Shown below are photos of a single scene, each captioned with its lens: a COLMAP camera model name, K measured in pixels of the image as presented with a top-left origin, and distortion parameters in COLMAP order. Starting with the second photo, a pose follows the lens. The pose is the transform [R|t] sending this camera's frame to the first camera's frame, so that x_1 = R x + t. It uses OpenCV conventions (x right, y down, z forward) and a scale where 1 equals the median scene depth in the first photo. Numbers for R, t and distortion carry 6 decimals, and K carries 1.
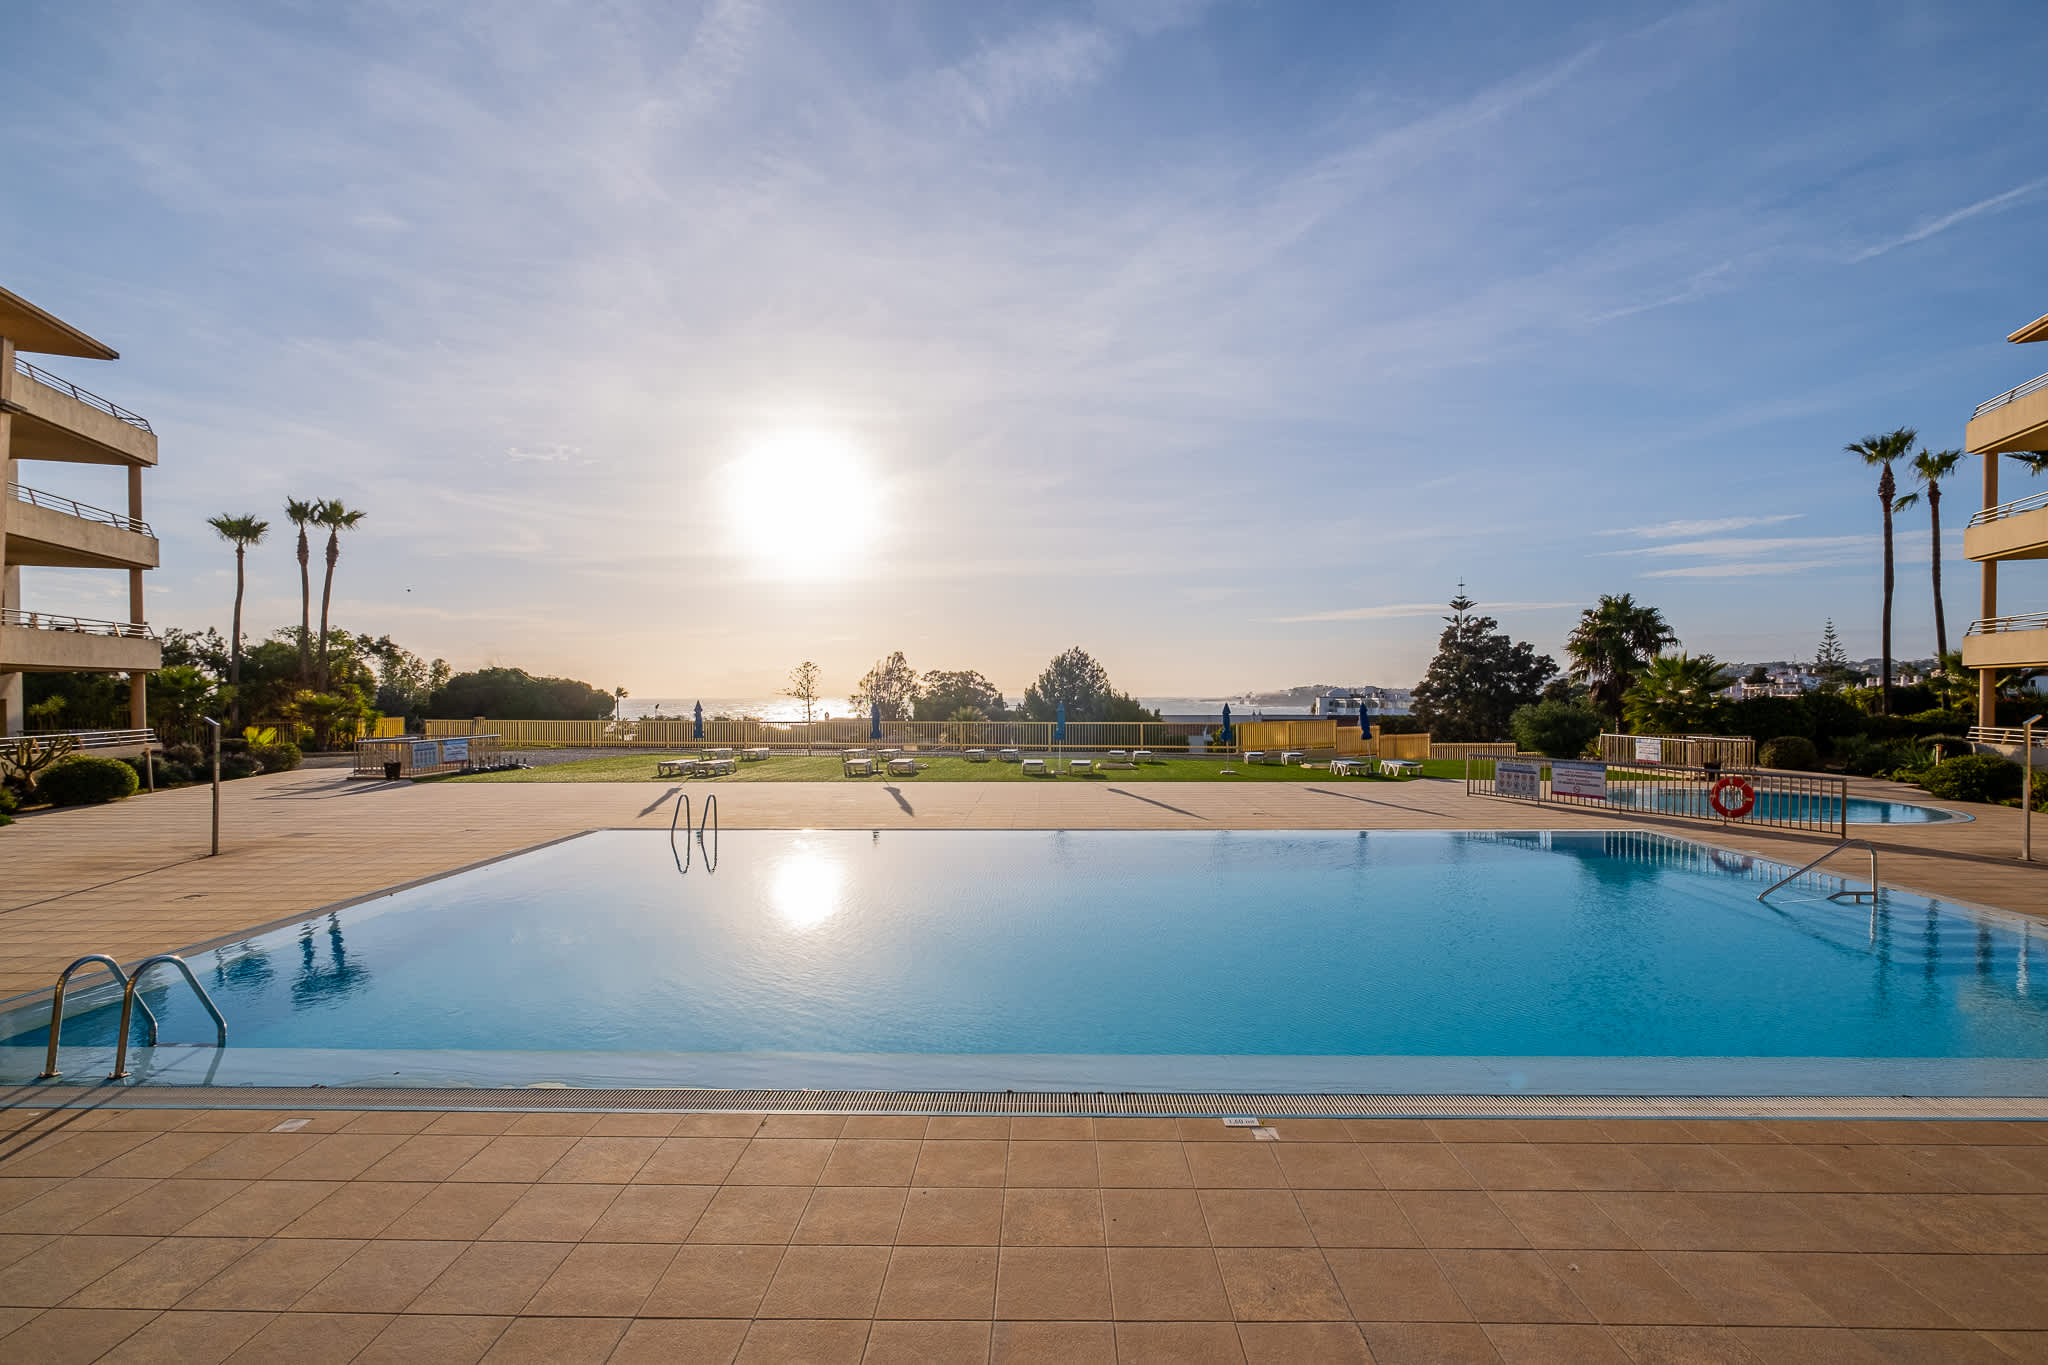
lens RADIAL K [[911.4, 0, 1022.2], [0, 911.4, 694.7], [0, 0, 1]] dist [0.001187, 0.000685]
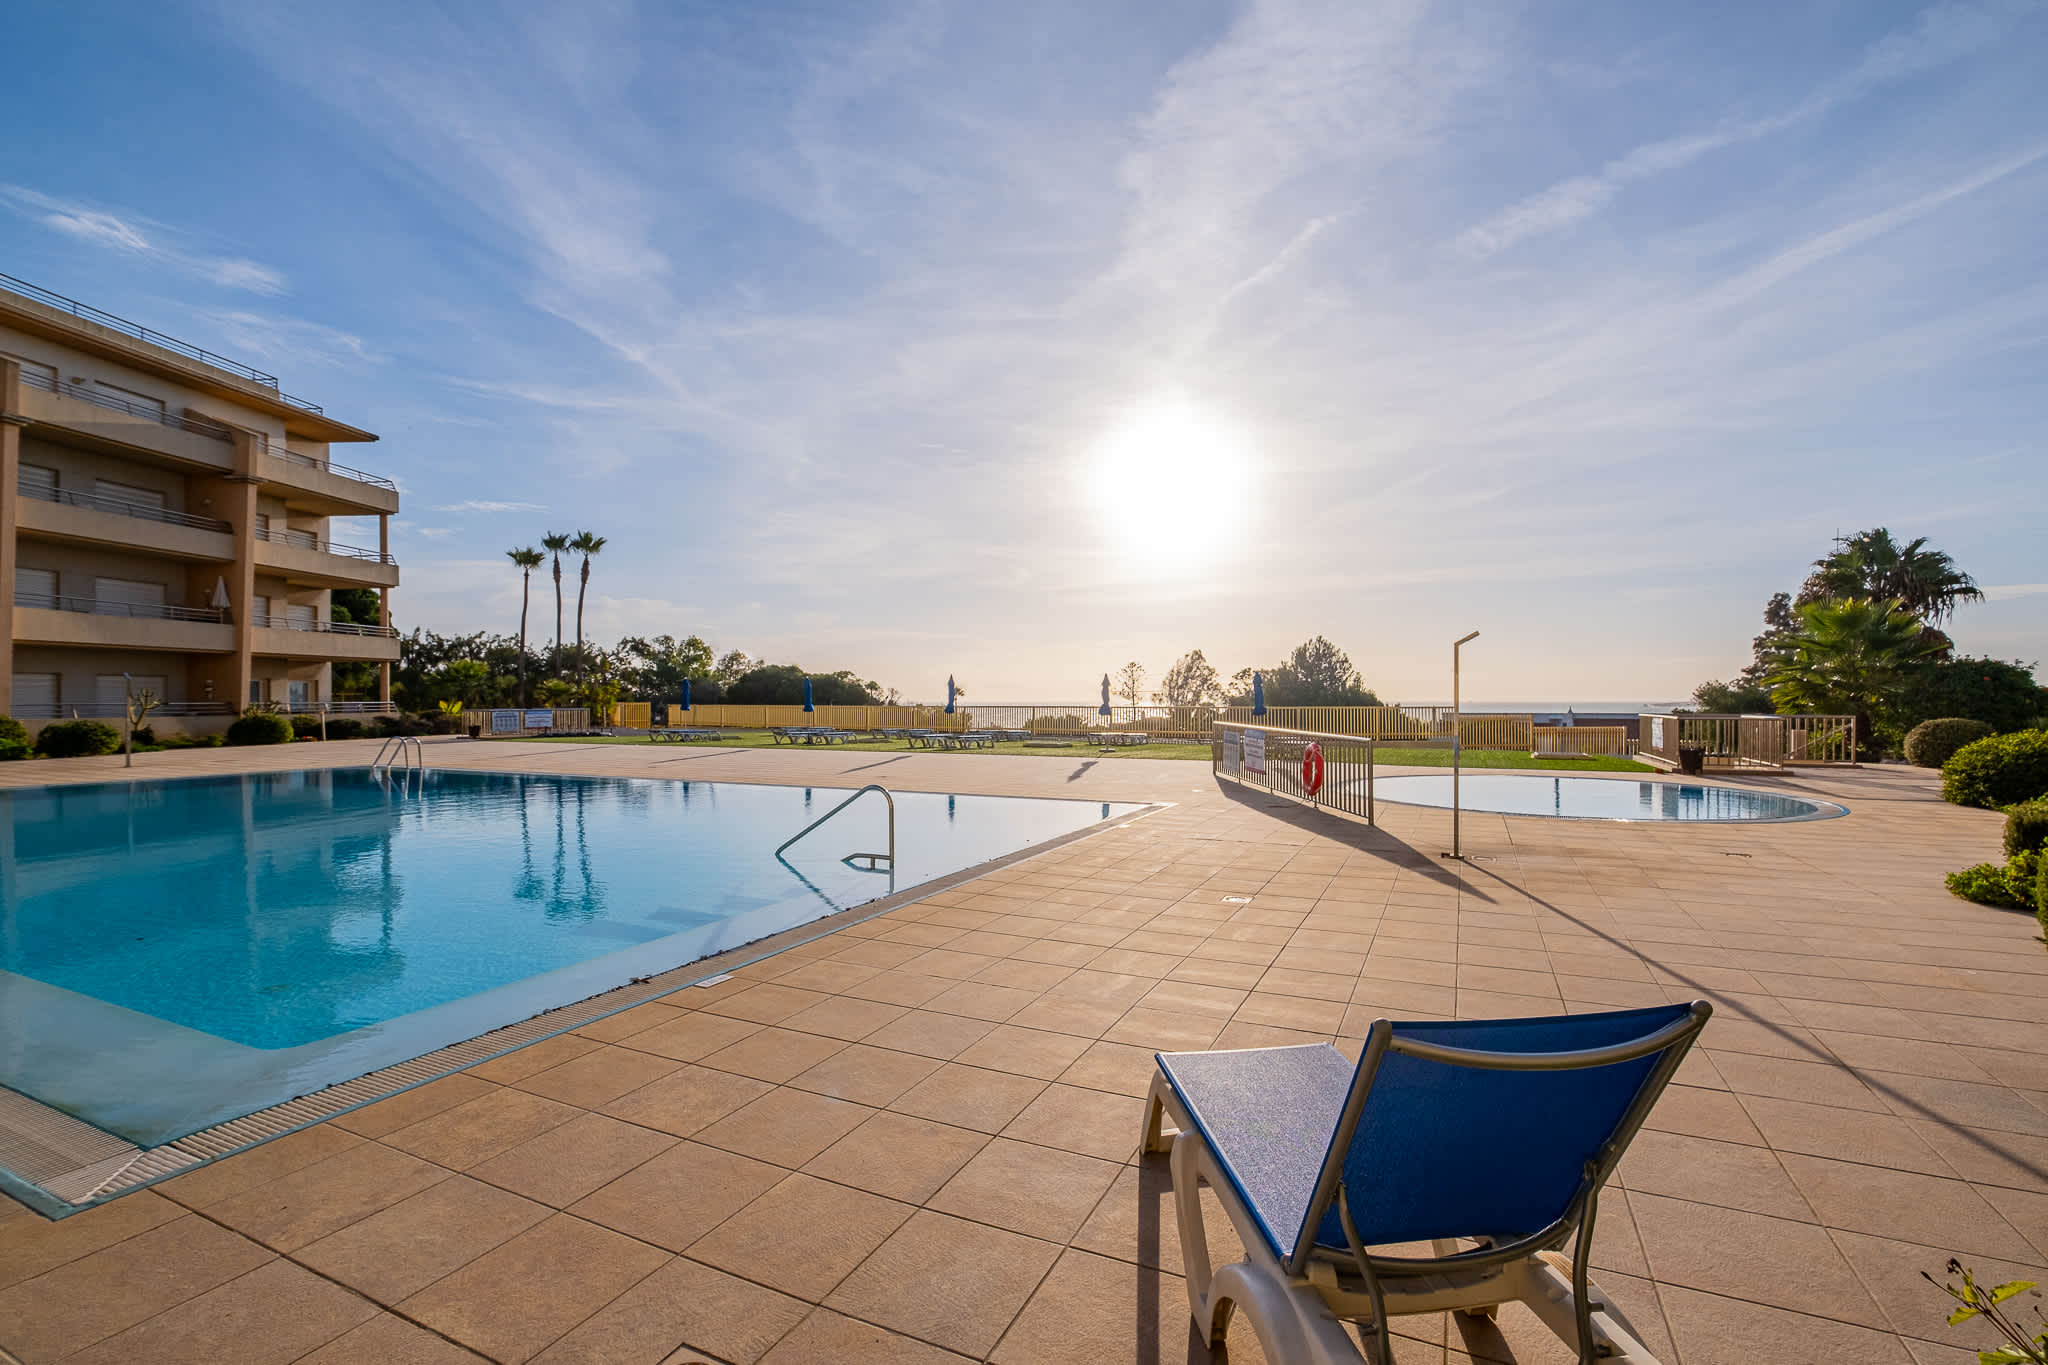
lens RADIAL K [[911.4, 0, 1022.2], [0, 911.4, 694.7], [0, 0, 1]] dist [0.001187, 0.000685]
pose [[0.911752, 0.000147, -0.410741, 0.295601], [-0.001871, 0.999991, -0.003796, 0.017756], [0.410737, 0.004230, 0.911744, 0.073589]]
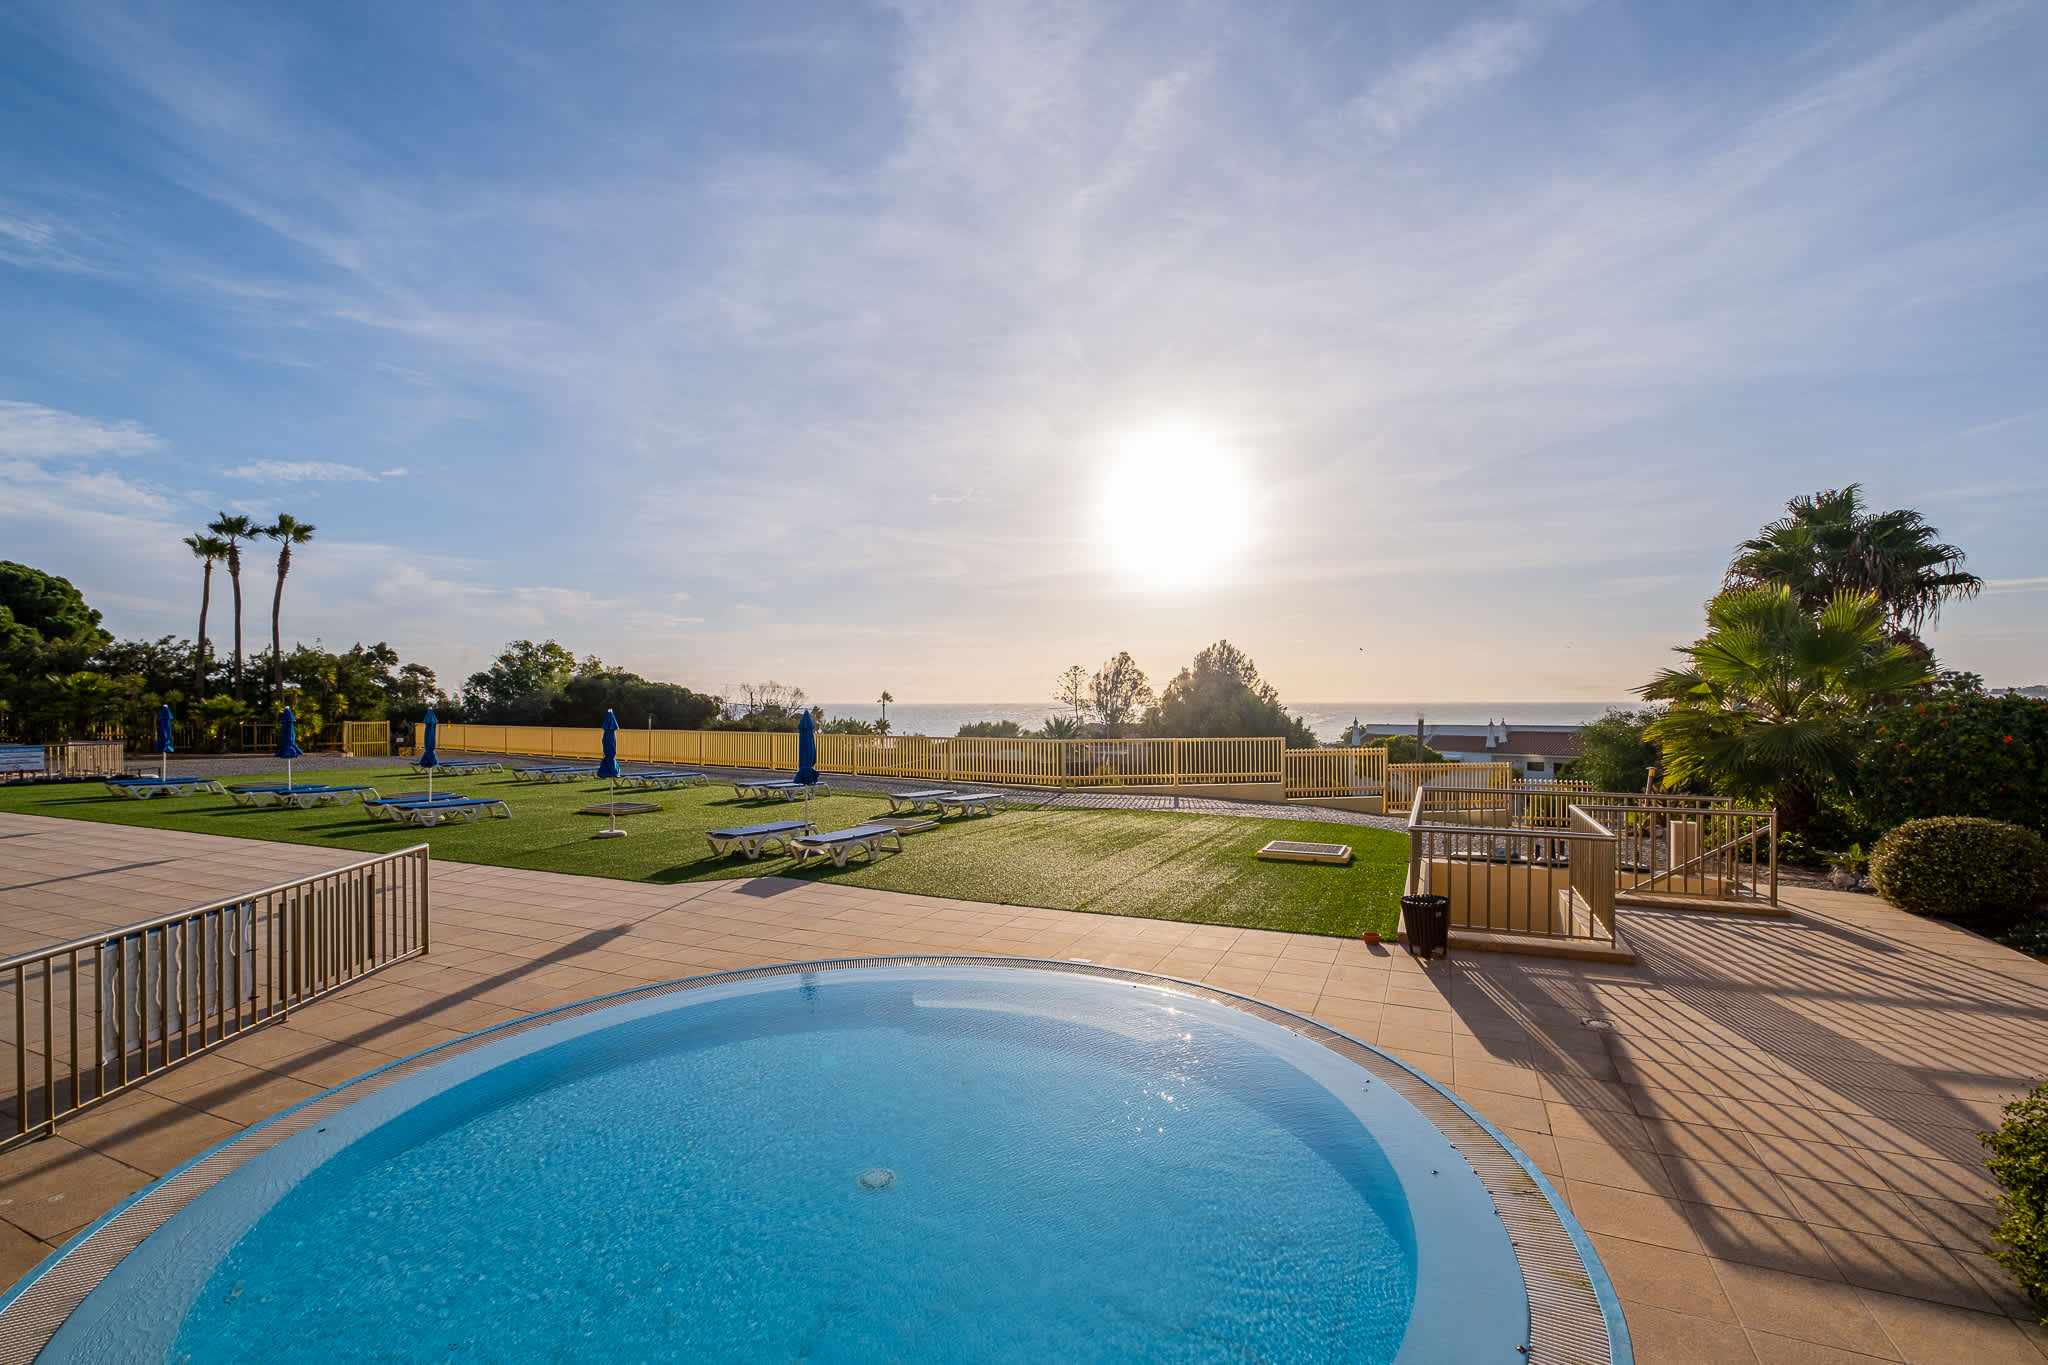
lens RADIAL K [[898.5, 0, 1026.0], [0, 898.5, 704.5], [0, 0, 1]] dist [-0.000352, -0.000208]
pose [[0.917580, 0.002534, -0.397543, 0.392905], [0.000405, 0.999973, 0.007311, -0.001000], [0.397551, -0.006869, 0.917555, 0.344994]]
